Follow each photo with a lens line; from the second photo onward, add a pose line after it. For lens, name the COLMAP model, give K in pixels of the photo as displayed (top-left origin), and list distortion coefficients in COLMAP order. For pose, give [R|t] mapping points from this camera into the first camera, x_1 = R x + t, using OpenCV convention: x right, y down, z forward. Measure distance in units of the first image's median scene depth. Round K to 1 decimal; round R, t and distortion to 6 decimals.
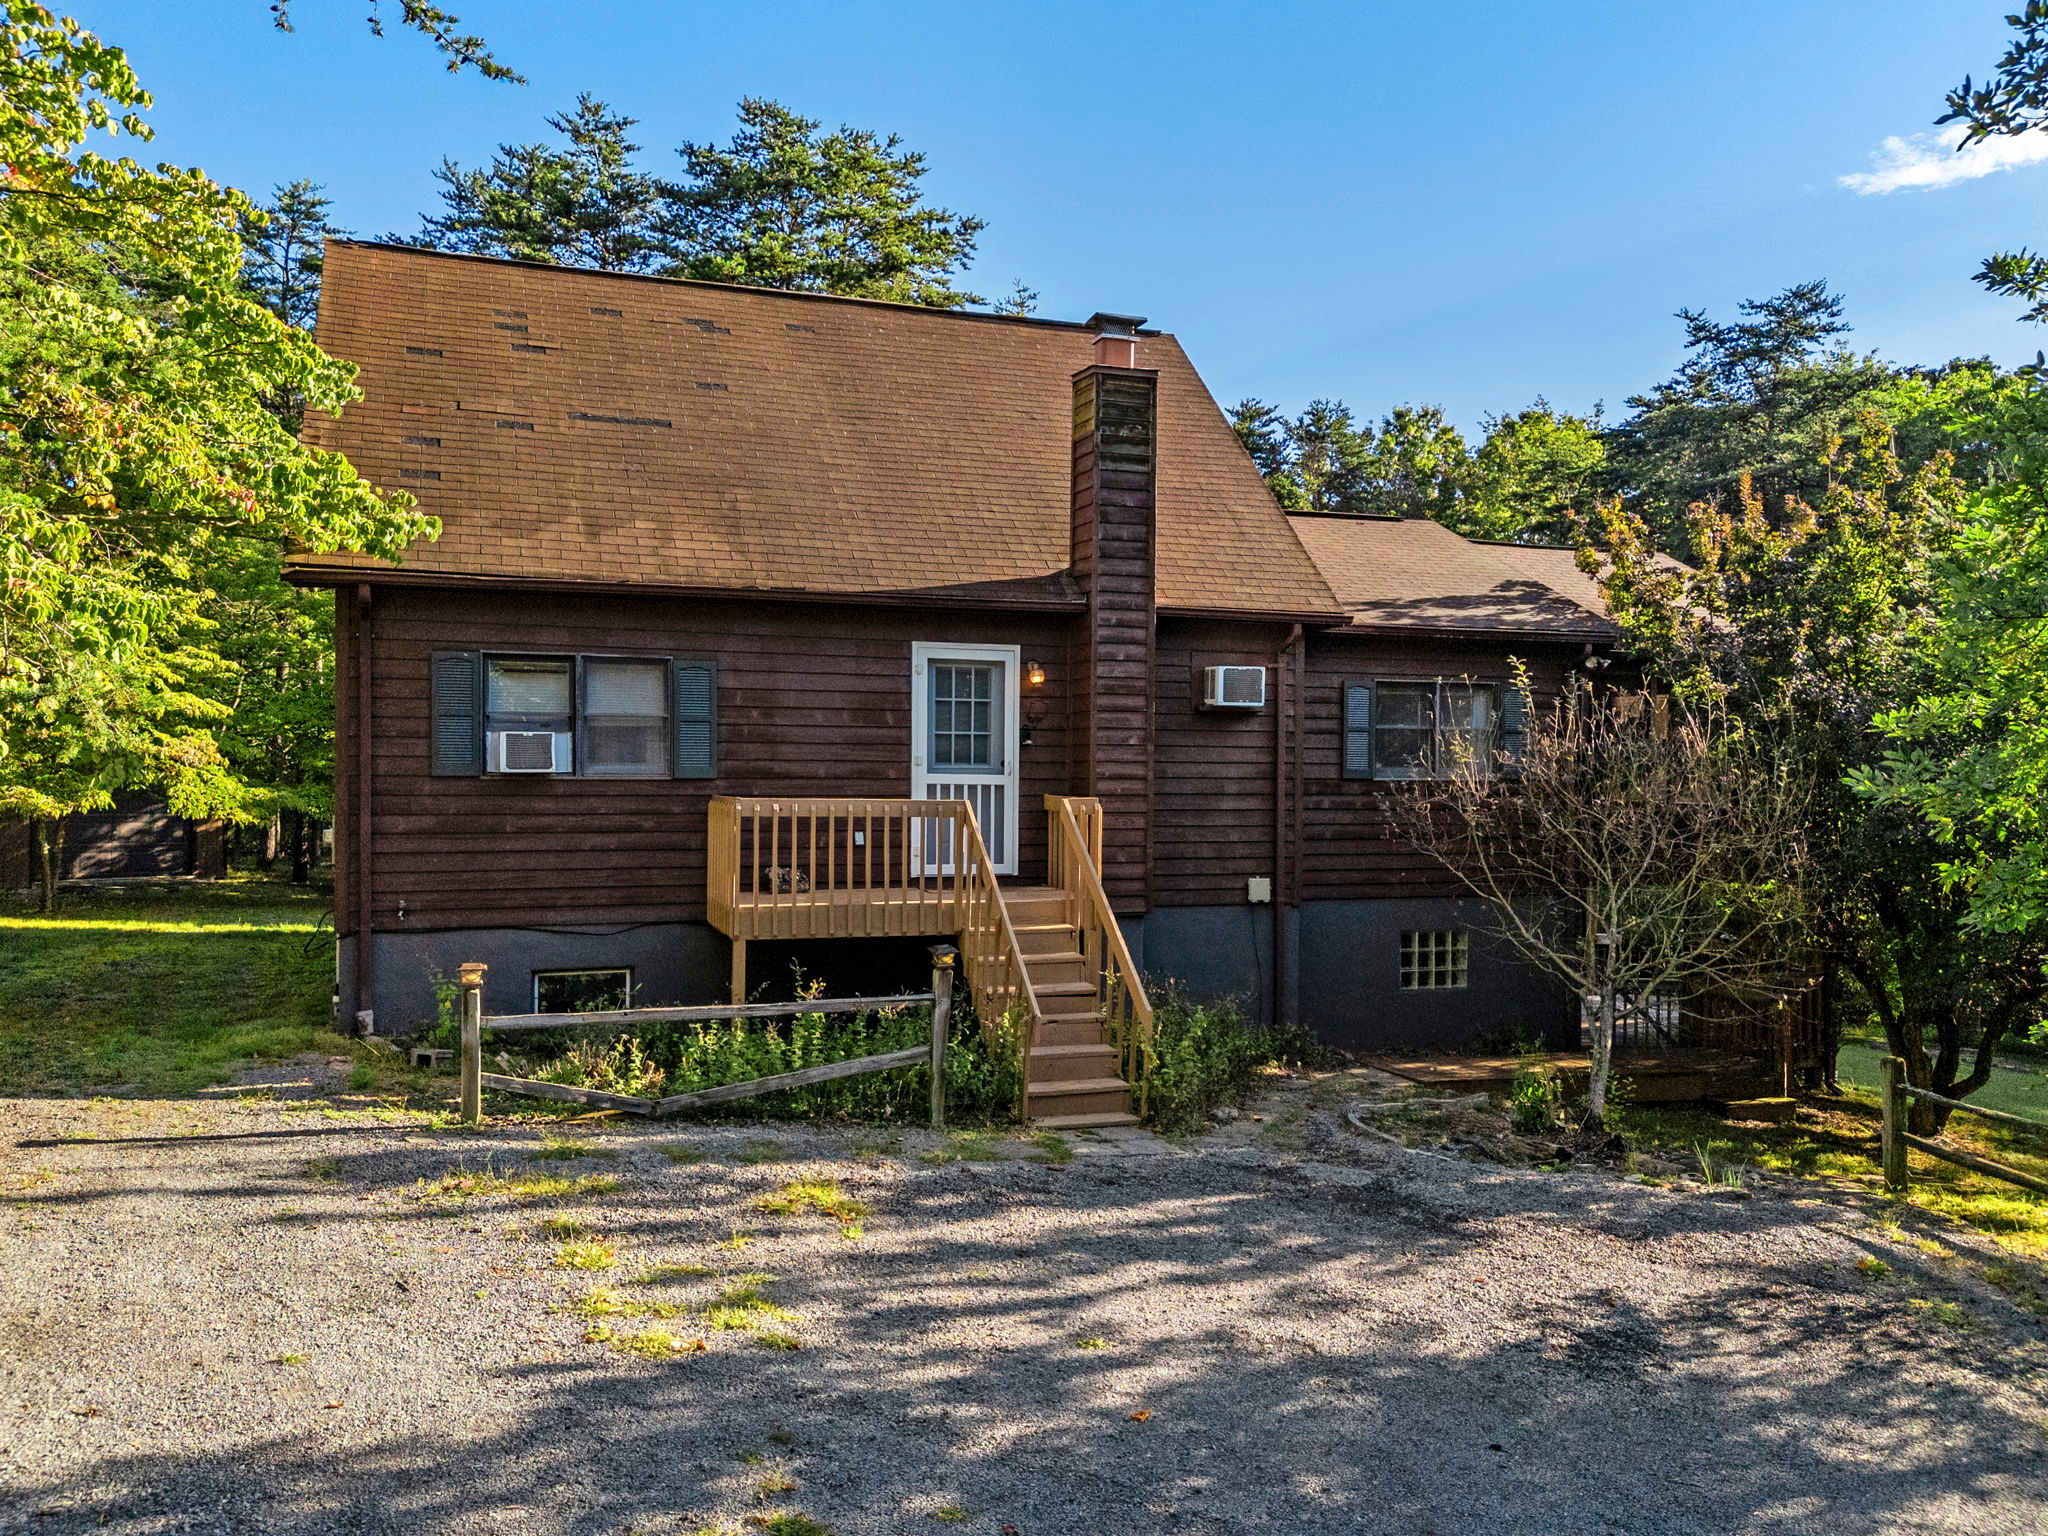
lens RADIAL K [[1565.7, 0, 1024.0], [0, 1565.7, 768.0], [0, 0, 1]] dist [0.111740, -0.136967]
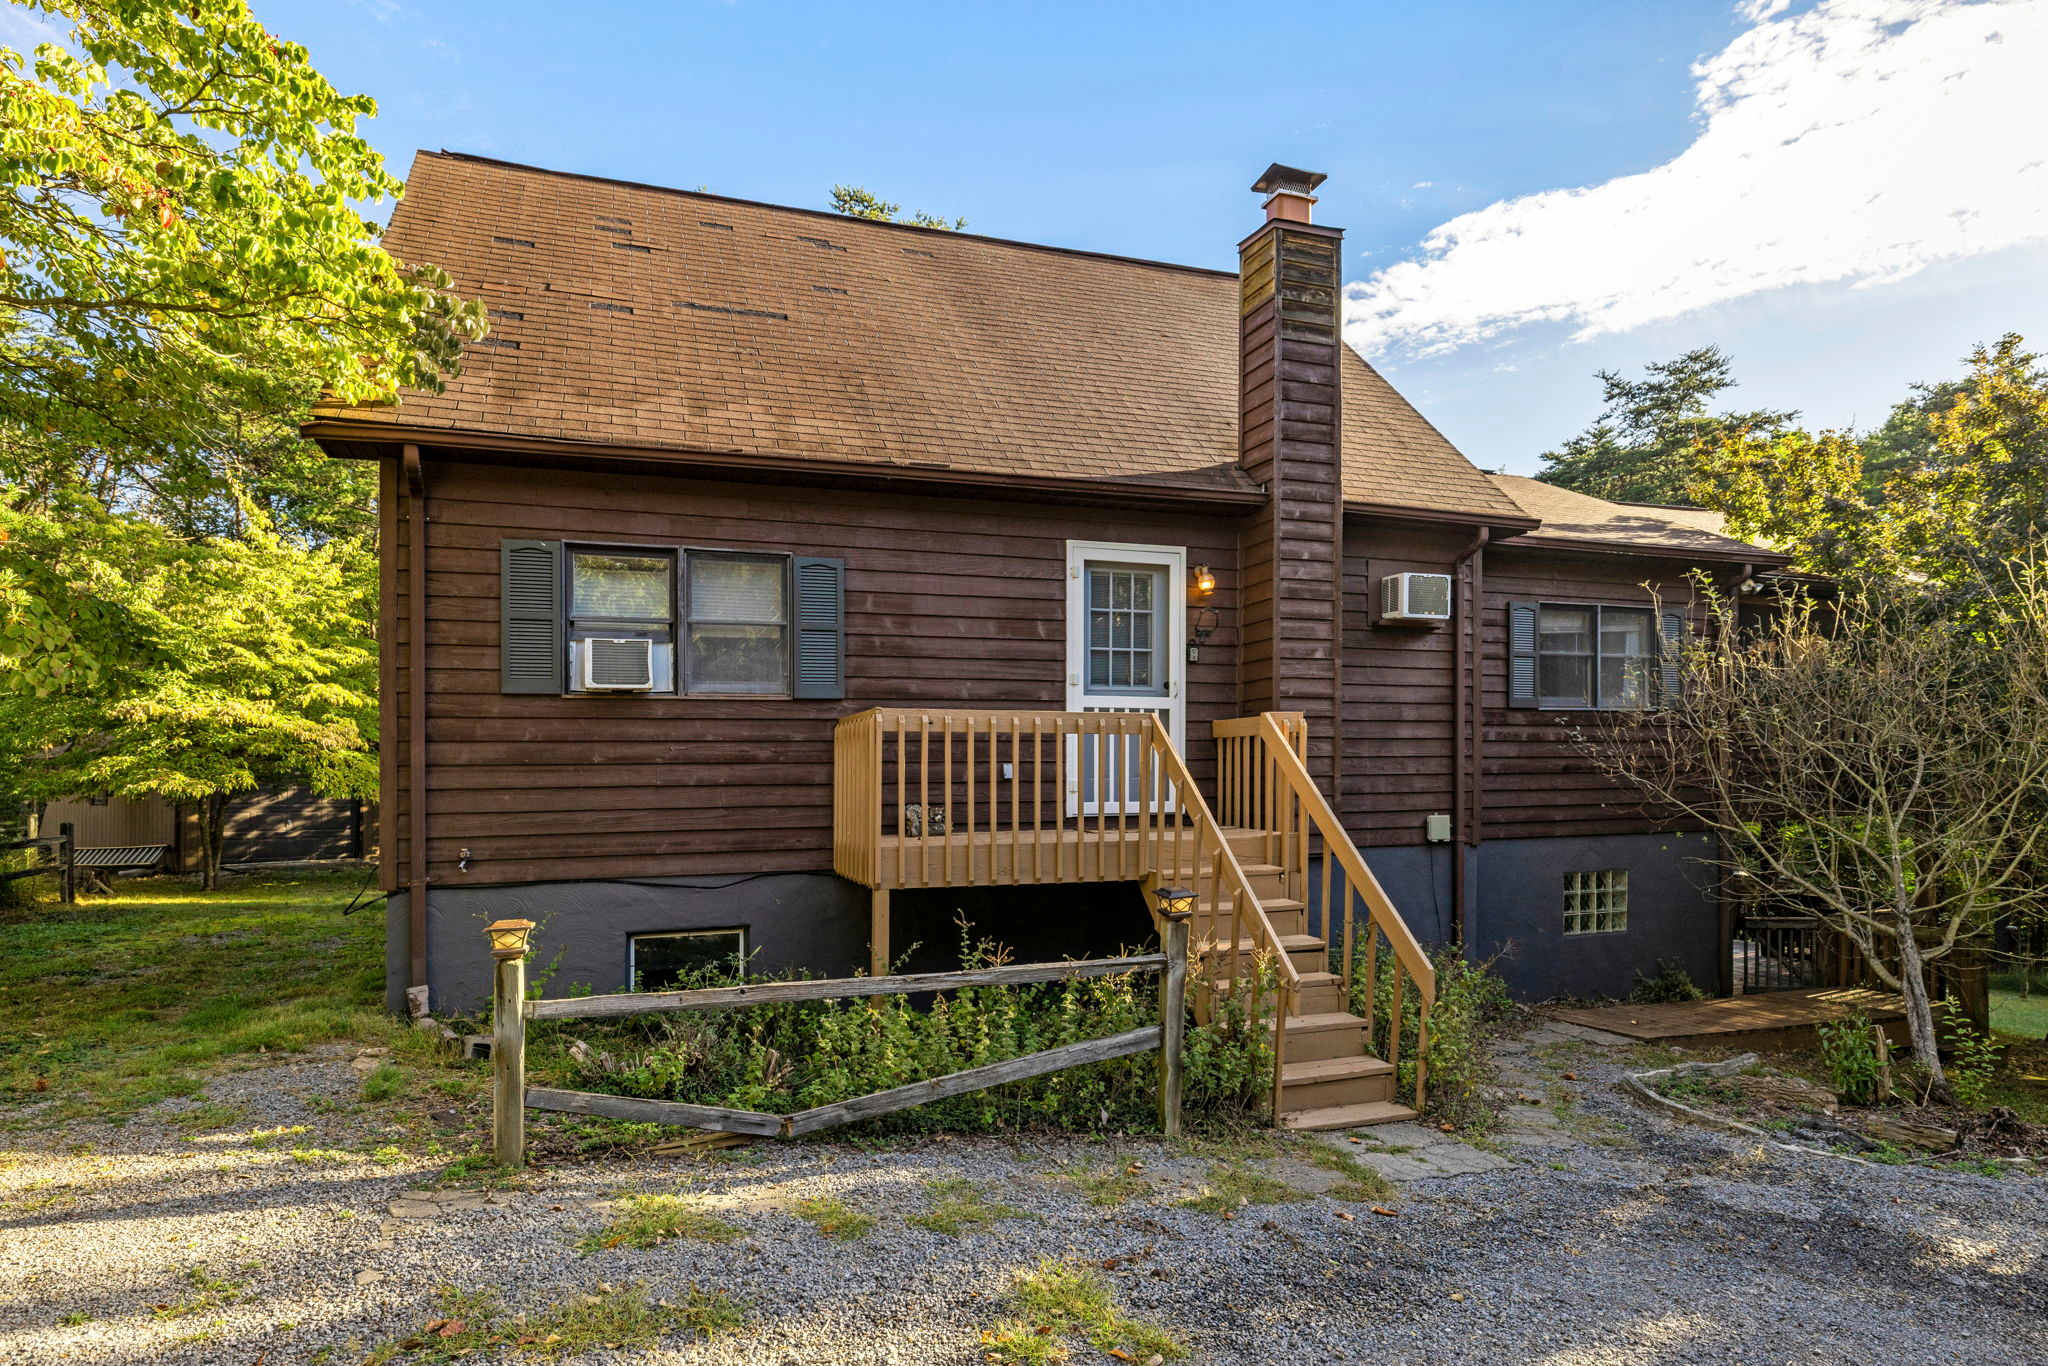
lens RADIAL K [[1229.1, 0, 1061.5], [0, 1229.1, 690.4], [0, 0, 1]] dist [-0.005411, 0.028297]
pose [[0.999707, -0.019267, 0.014636, -0.085111], [0.020175, 0.997701, -0.064703, 0.044956], [-0.013356, 0.064979, 0.997797, 0.328006]]
